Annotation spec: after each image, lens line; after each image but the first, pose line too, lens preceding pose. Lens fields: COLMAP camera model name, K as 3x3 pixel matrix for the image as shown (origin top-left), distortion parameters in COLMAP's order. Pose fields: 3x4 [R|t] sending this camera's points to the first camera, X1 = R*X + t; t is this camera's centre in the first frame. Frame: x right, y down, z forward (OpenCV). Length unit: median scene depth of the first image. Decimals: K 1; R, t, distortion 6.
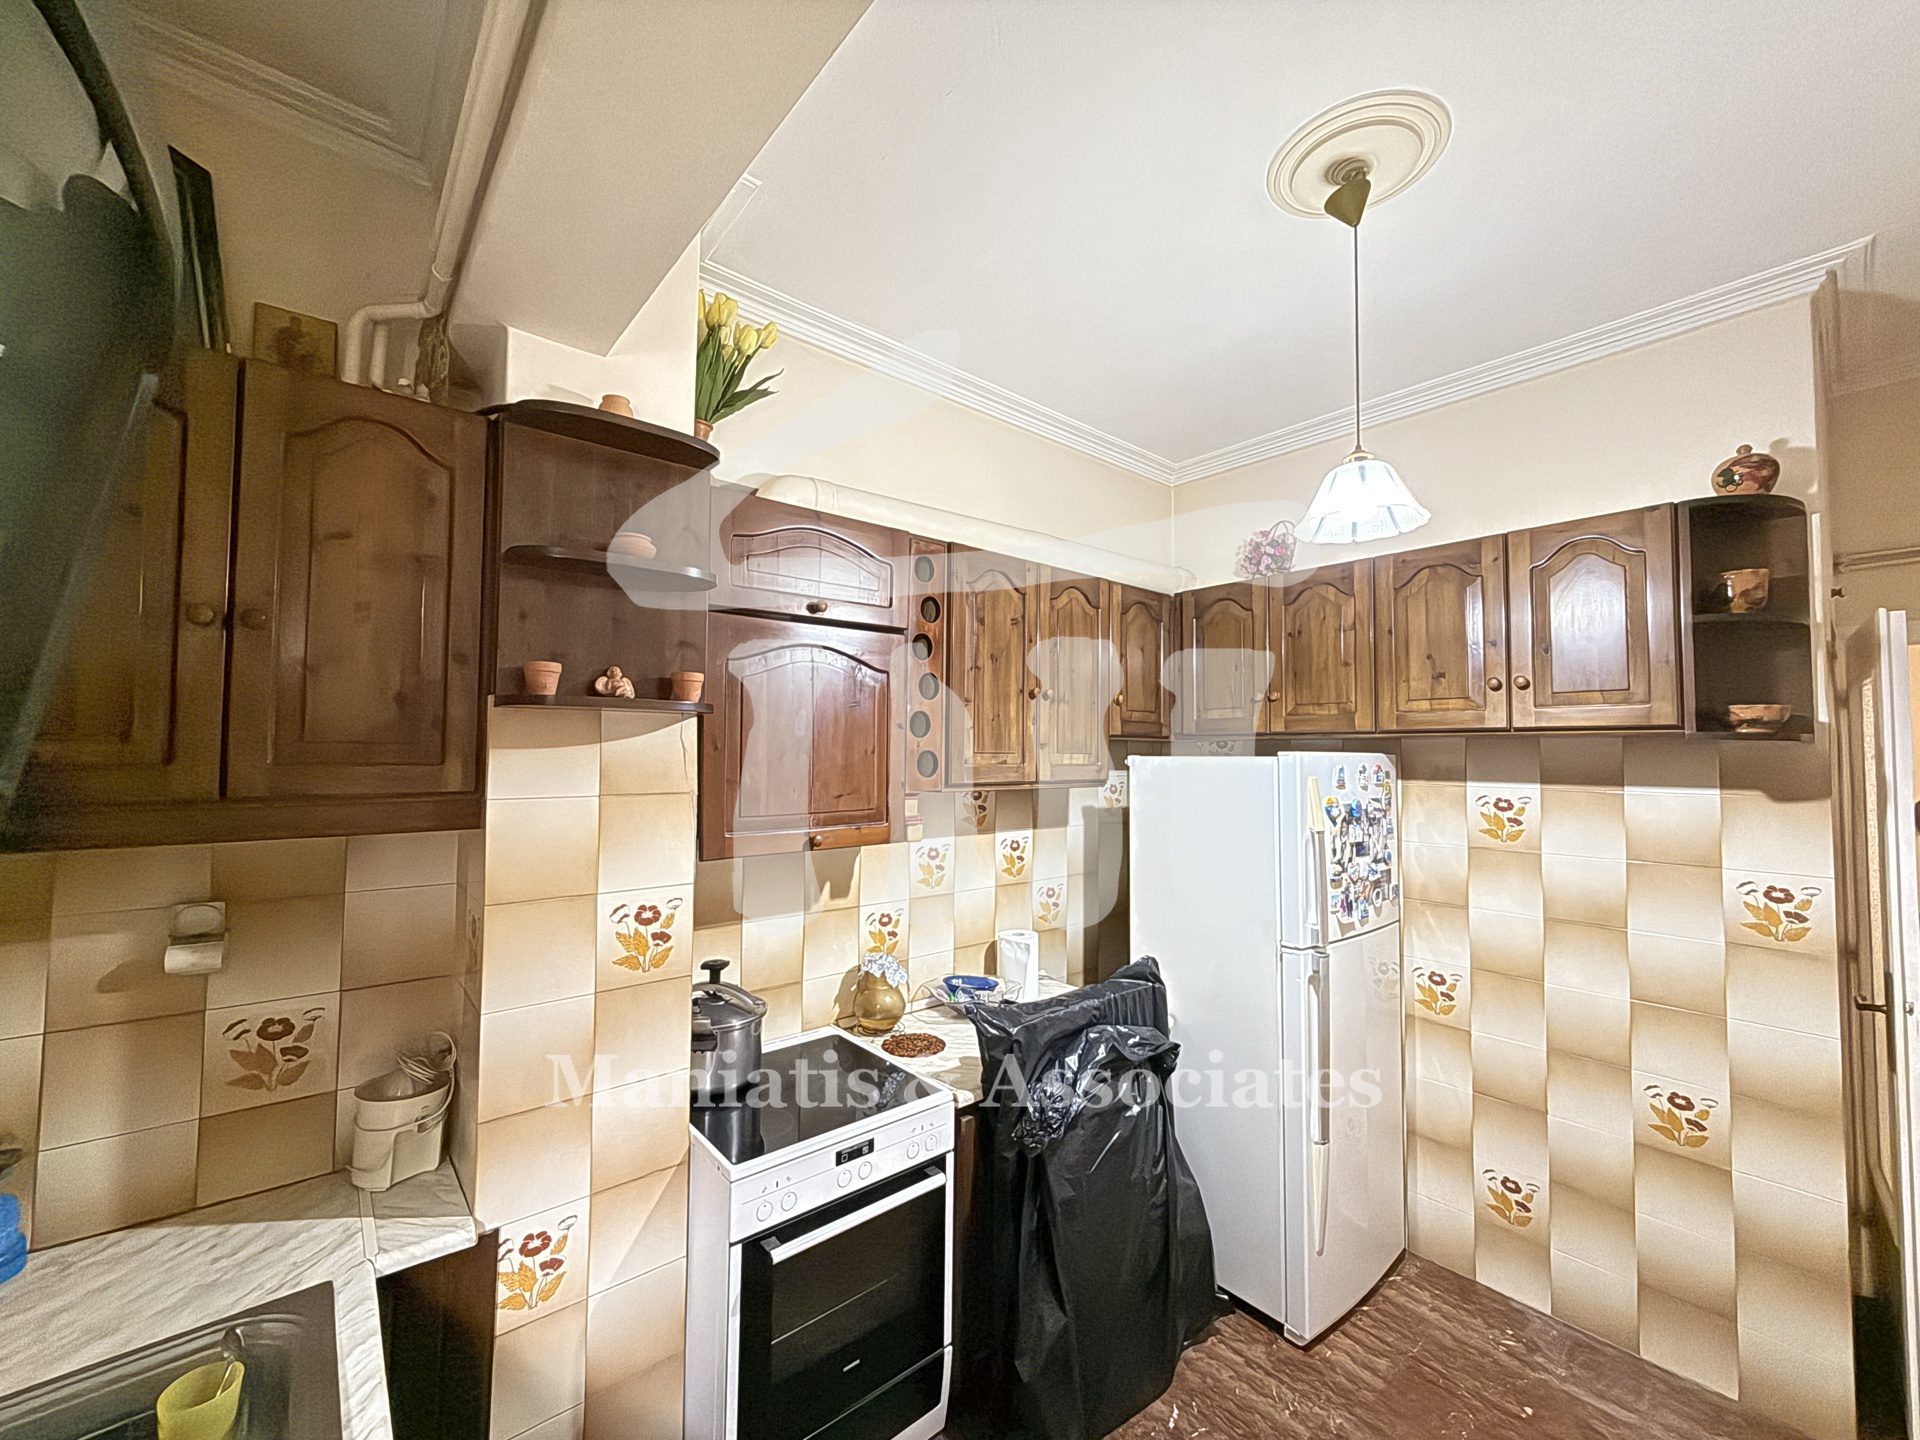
lens RADIAL K [[764.0, 0, 956.1], [0, 764.0, 722.6], [0, 0, 1]] dist [-0.000379, -0.000005]
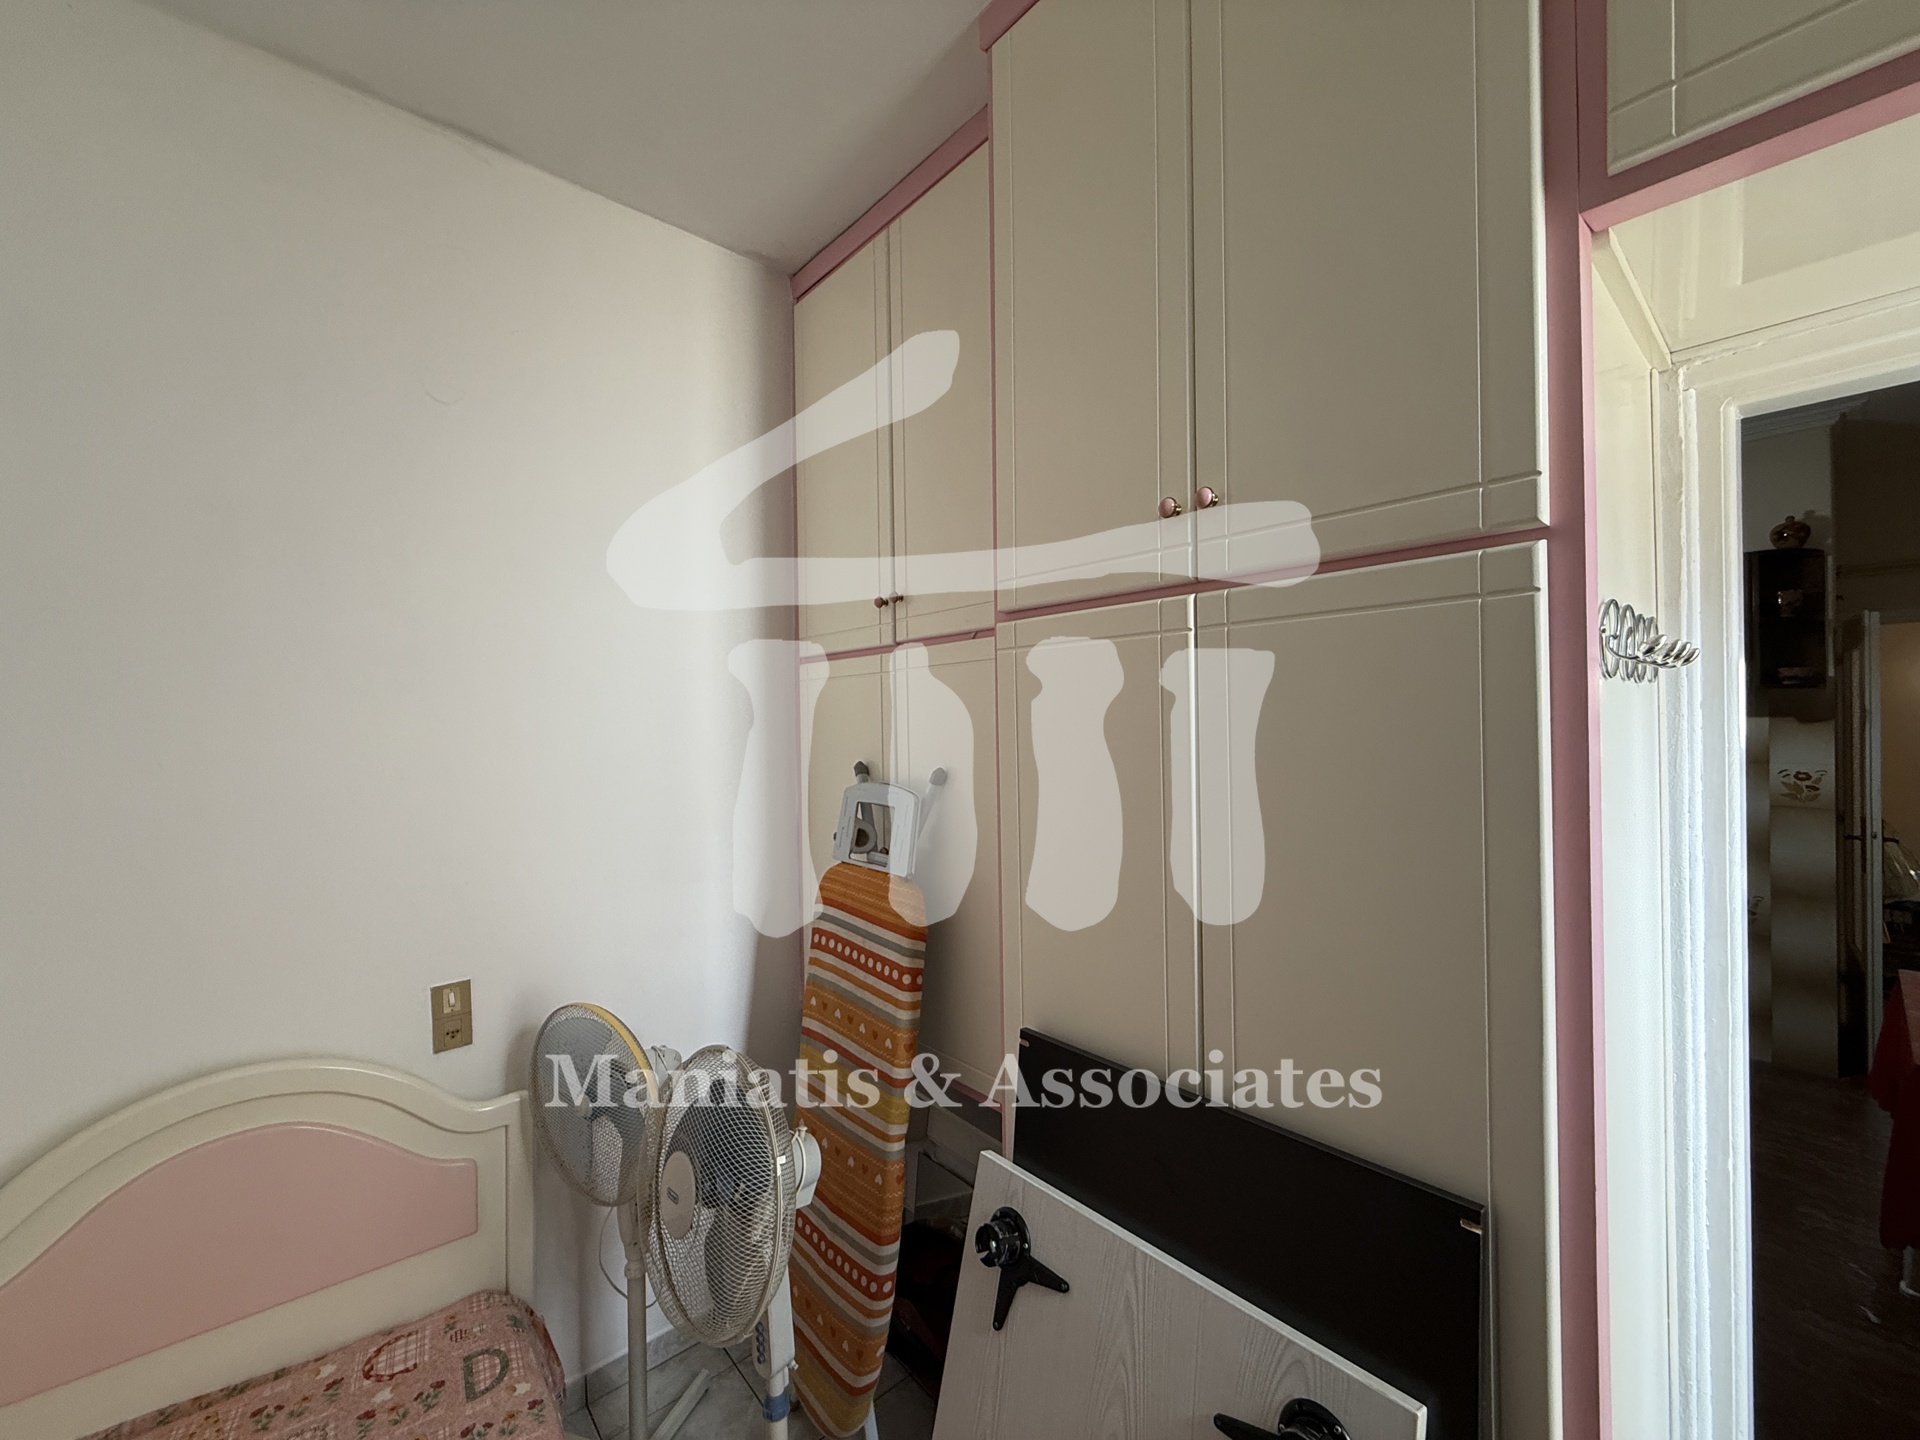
lens RADIAL K [[764.0, 0, 962.4], [0, 764.0, 716.9], [0, 0, 1]] dist [-0.000379, -0.000005]
pose [[0.999782, -0.018931, 0.008847, -0.855575], [0.018541, 0.998932, 0.042320, -0.019902], [-0.009639, -0.042146, 0.999065, -0.719718]]
